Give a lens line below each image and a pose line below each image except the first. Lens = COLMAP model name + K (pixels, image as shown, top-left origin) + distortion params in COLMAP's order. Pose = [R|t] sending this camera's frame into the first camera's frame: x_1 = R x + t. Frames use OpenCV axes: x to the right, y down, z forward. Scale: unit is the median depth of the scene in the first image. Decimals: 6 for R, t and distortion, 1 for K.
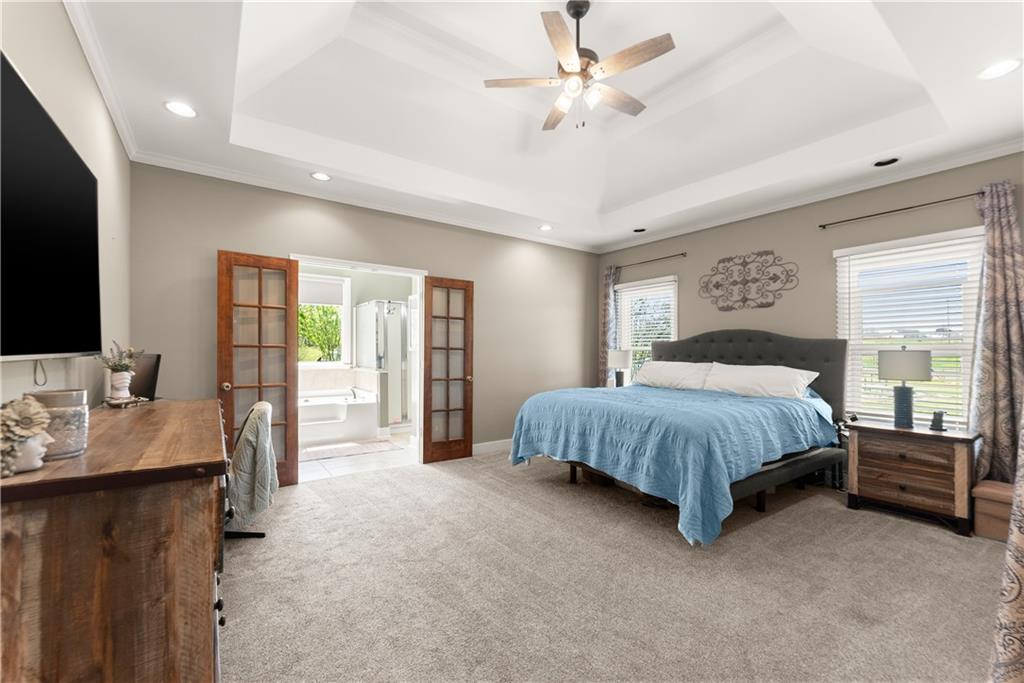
lens RADIAL K [[430.5, 0, 515.5], [0, 430.5, 349.2], [0, 0, 1]] dist [-0.000369, -0.000032]
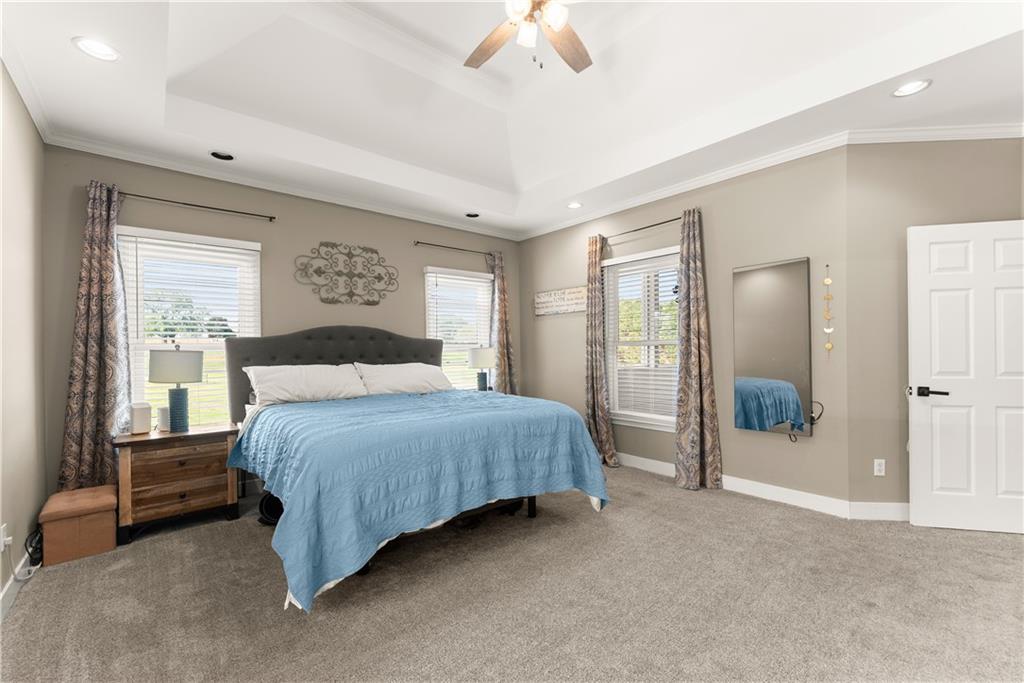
lens RADIAL K [[430.5, 0, 515.8], [0, 430.5, 343.1], [0, 0, 1]] dist [-0.000369, -0.000032]
pose [[-0.092843, 0.014724, 0.995572, -0.413259], [0.009641, 0.999857, -0.013888, 0.005541], [-0.995634, 0.008309, -0.092971, 0.734750]]
